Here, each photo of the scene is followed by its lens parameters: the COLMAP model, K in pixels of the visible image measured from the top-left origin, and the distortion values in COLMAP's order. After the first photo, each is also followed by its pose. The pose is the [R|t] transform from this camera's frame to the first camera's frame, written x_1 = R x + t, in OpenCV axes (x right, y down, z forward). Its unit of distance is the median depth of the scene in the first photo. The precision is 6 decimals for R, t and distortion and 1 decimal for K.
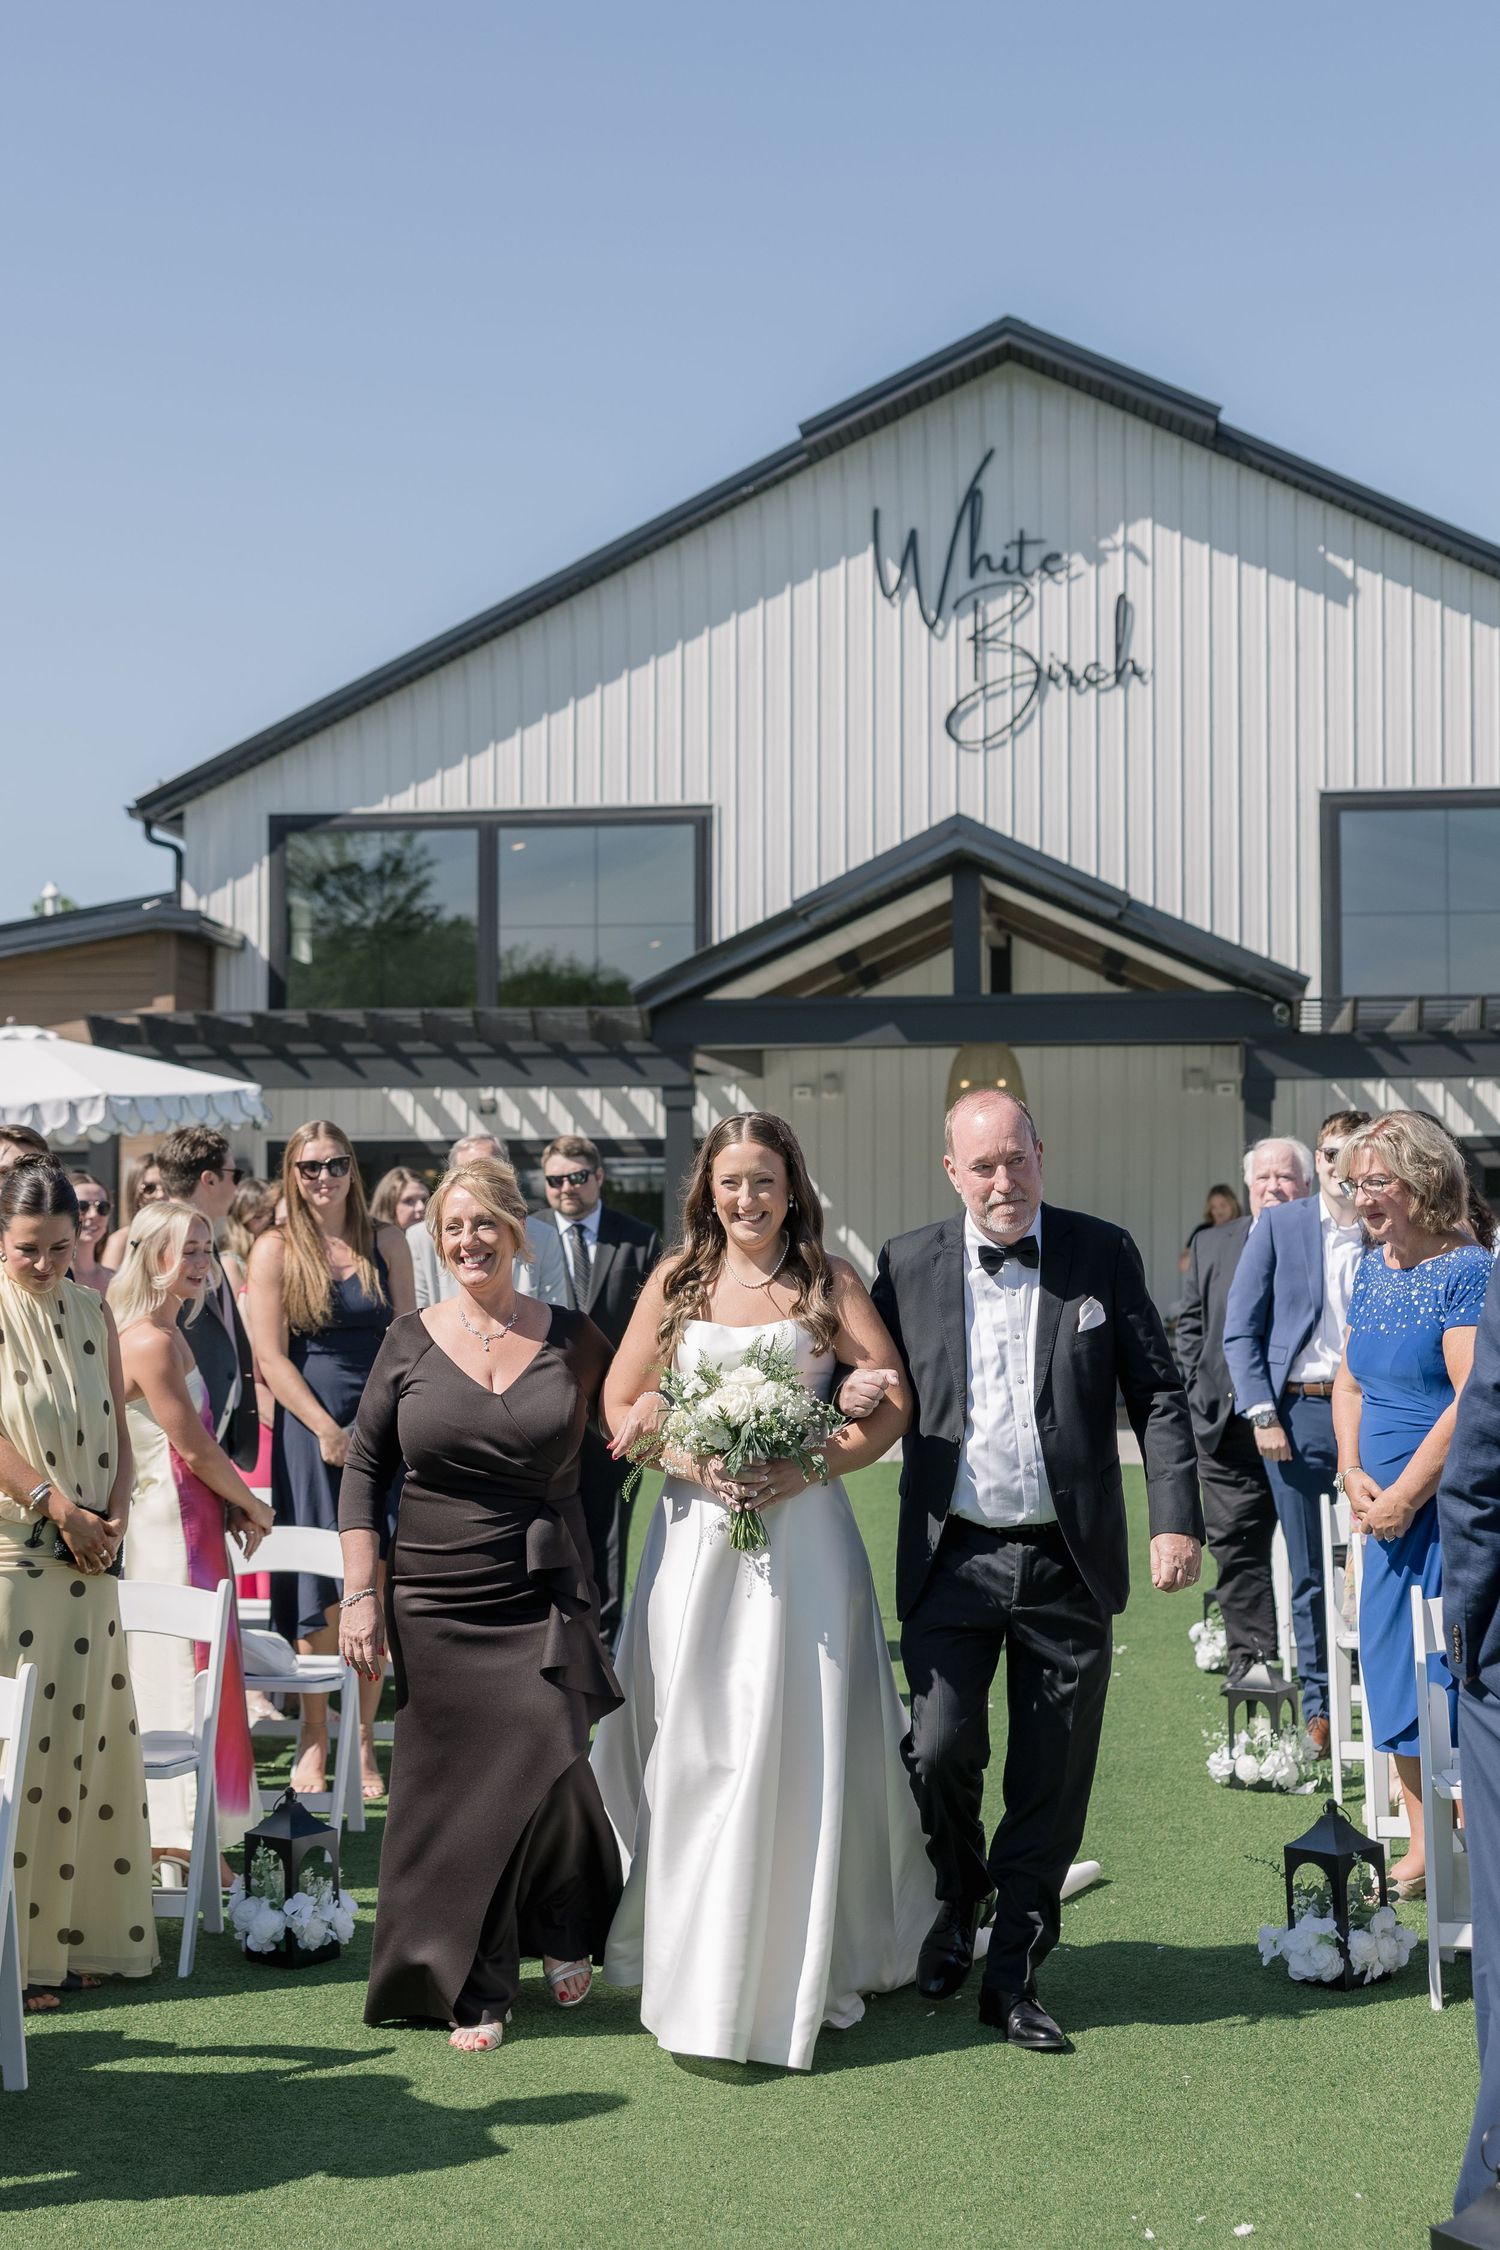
lens RADIAL K [[3345.5, 0, 683.6], [0, 3345.5, 1086.8], [0, 0, 1]] dist [0.003531, 0.007160]
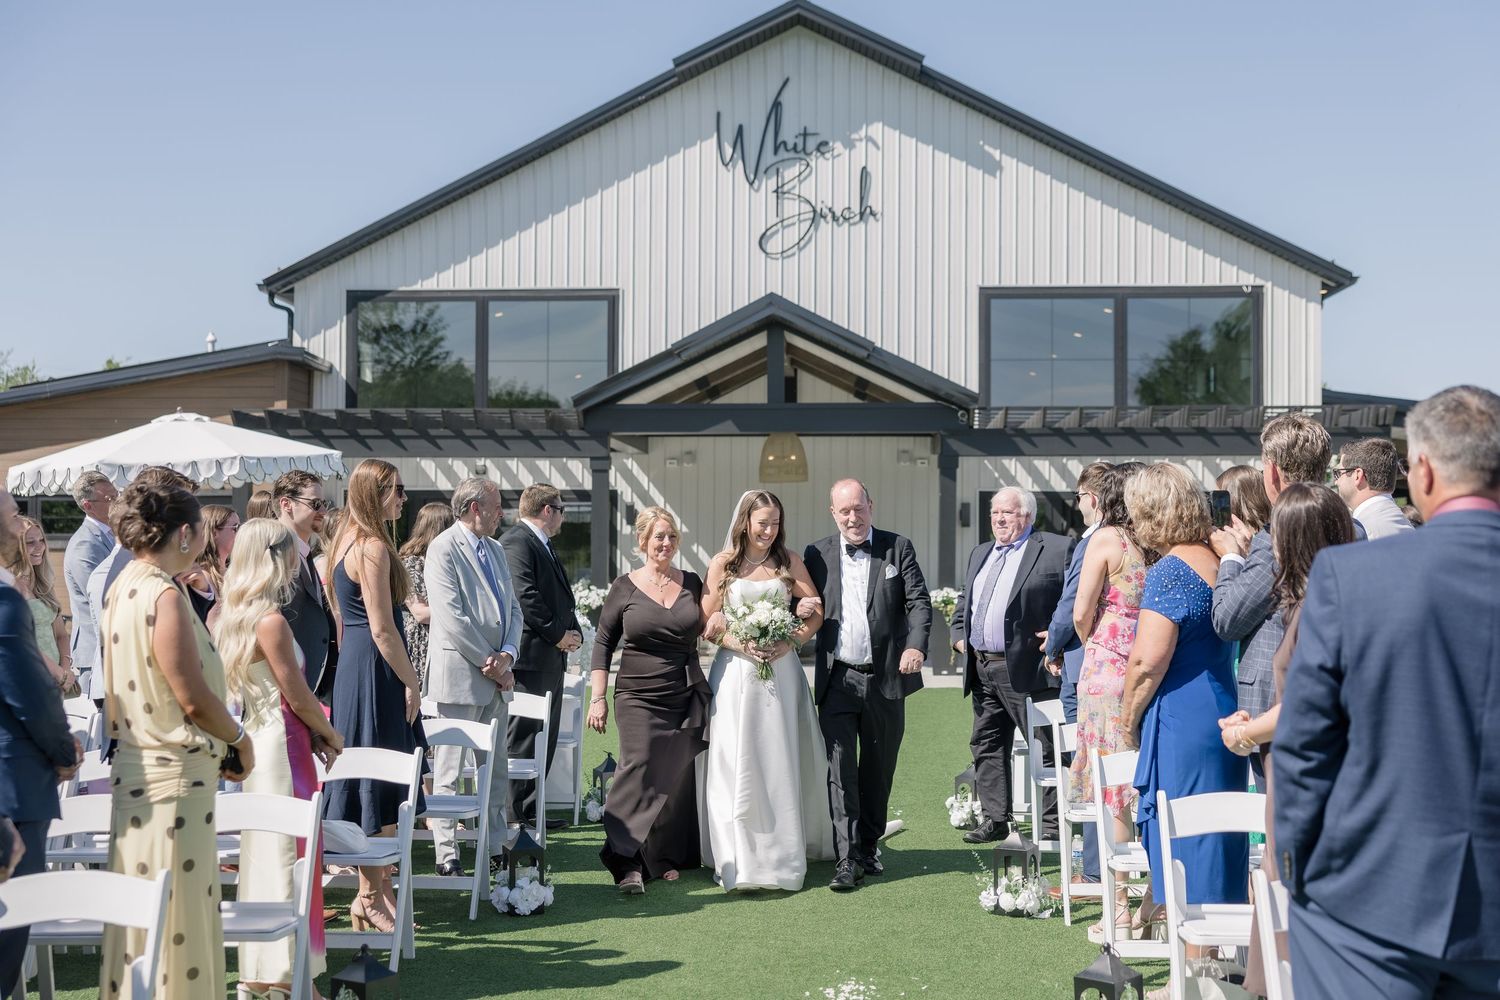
lens RADIAL K [[1807.1, 0, 750.0], [0, 1807.1, 500.0], [0, 0, 1]] dist [-0.010449, 0.009609]
pose [[0.995239, 0.004949, 0.097337, -0.013311], [-0.006665, 0.999828, 0.017319, 0.004509], [-0.097235, -0.017886, 0.995101, 0.101106]]
